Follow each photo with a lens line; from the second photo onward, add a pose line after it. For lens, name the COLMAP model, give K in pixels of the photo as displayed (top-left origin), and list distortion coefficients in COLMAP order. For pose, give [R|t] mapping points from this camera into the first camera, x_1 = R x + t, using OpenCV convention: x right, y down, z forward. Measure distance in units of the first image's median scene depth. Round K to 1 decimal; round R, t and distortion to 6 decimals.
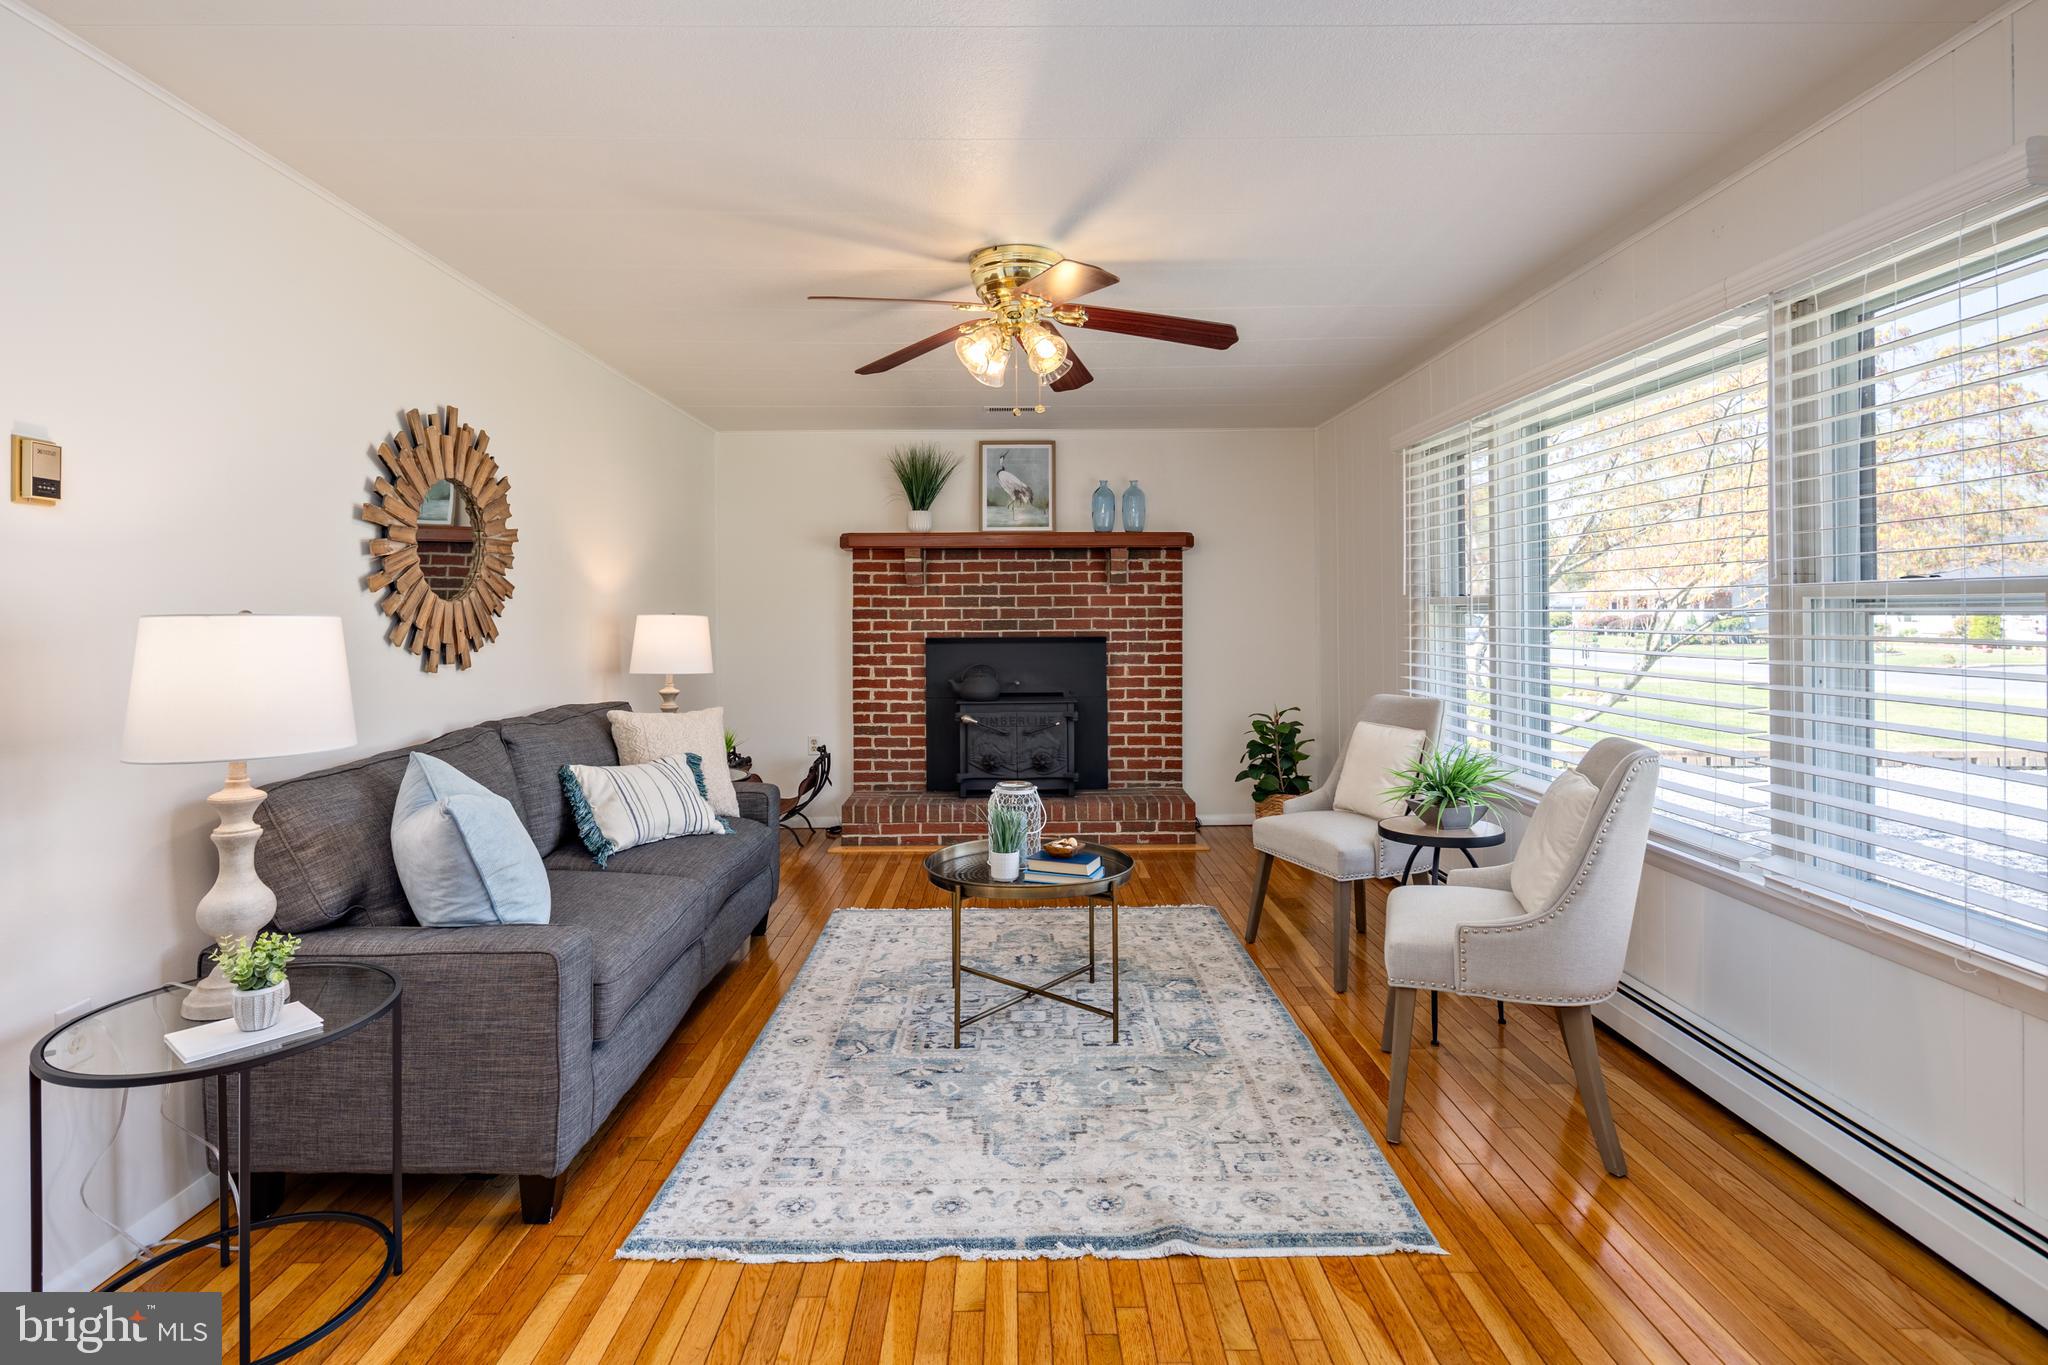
lens RADIAL K [[996.9, 0, 1016.9], [0, 996.9, 641.4], [0, 0, 1]] dist [0.012295, -0.000124]
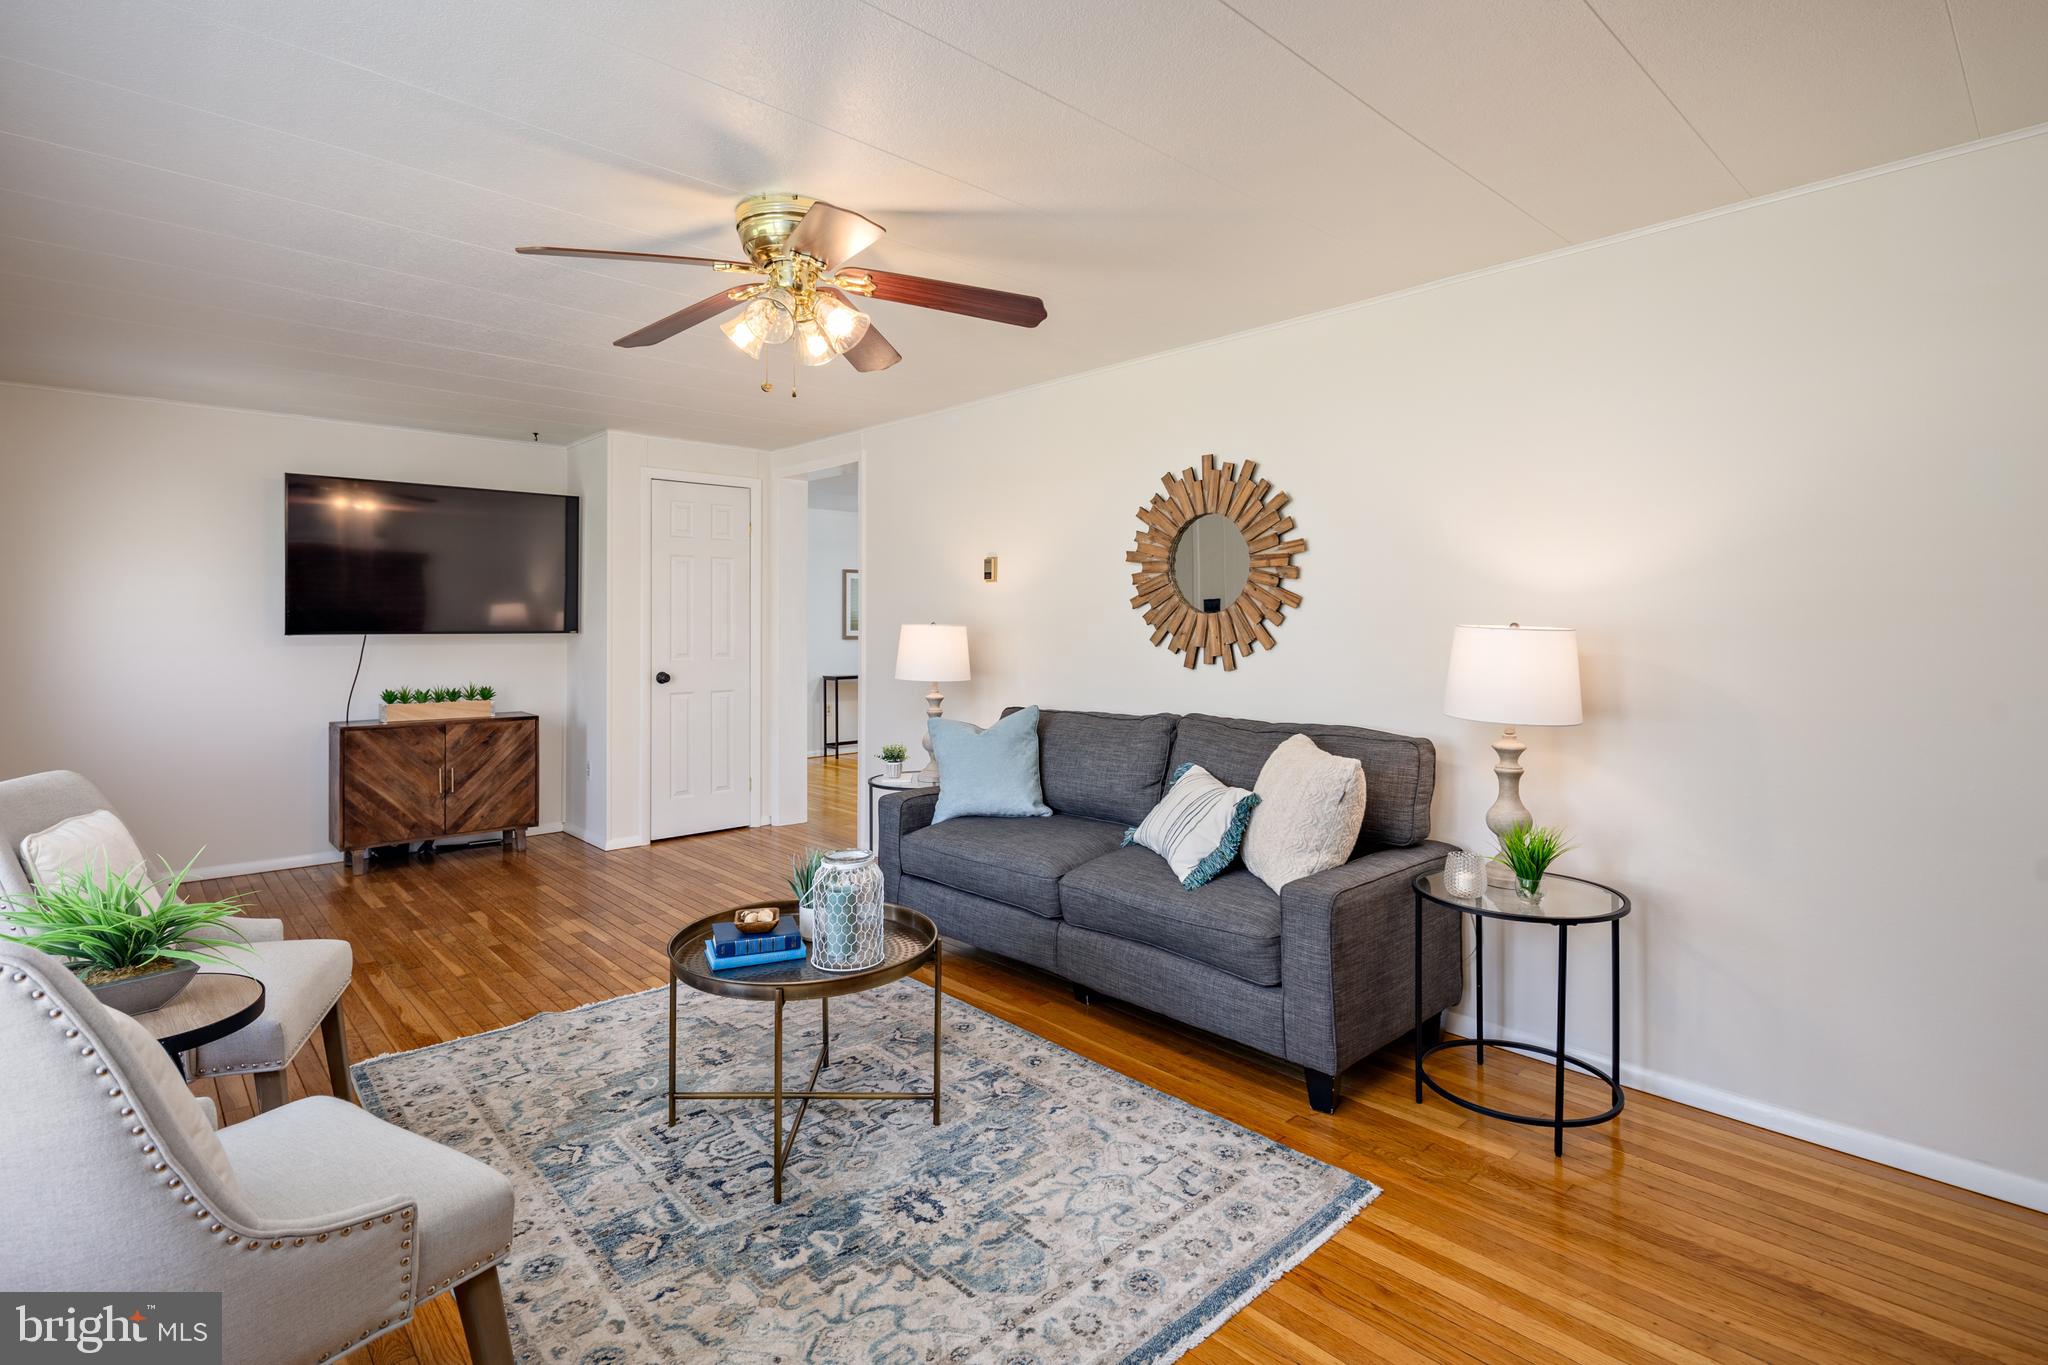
lens RADIAL K [[995.2, 0, 1014.8], [0, 995.2, 616.5], [0, 0, 1]] dist [0.000064, -0.000834]
pose [[-0.742539, -0.000008, -0.669802, 0.393052], [-0.016278, 0.999705, 0.018033, -0.048638], [0.669605, 0.024293, -0.742320, 1.579906]]
